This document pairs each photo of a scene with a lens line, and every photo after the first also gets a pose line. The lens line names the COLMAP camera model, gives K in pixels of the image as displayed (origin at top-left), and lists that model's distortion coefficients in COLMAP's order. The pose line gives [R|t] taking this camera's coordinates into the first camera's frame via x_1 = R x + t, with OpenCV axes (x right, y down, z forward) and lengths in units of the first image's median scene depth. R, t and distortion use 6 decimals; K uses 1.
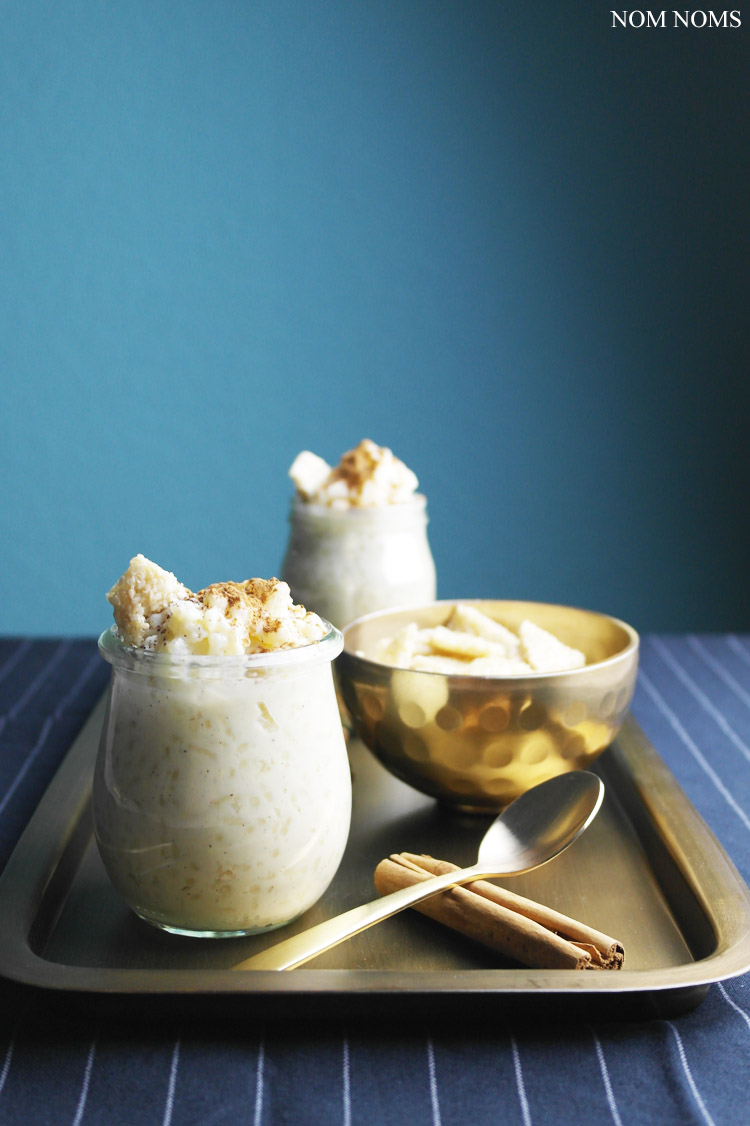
lens RADIAL K [[1445.5, 0, 375.0], [0, 1445.5, 563.0], [0, 0, 1]] dist [0.034823, 0.014107]
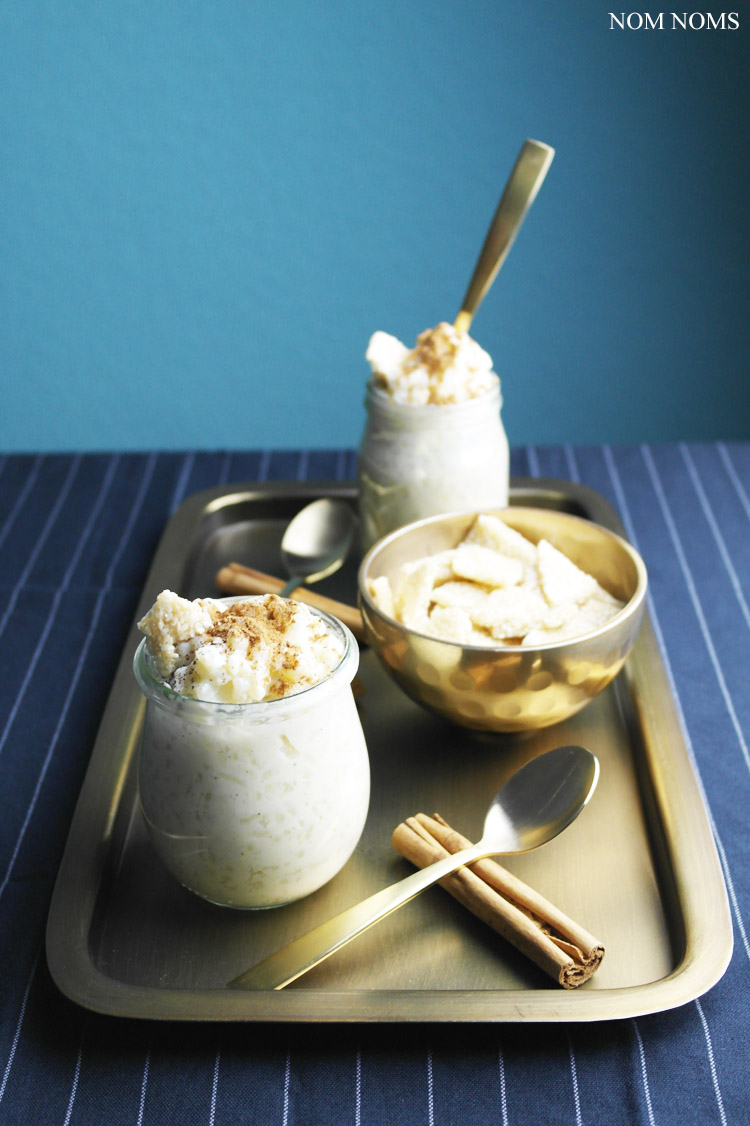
lens RADIAL K [[1445.5, 0, 375.0], [0, 1445.5, 563.0], [0, 0, 1]] dist [0.034823, 0.014107]
pose [[0.998871, -0.002838, -0.047416, 0.044008], [0.017315, 0.951284, 0.307831, -0.364512], [0.044232, -0.308304, 0.950259, -0.002431]]
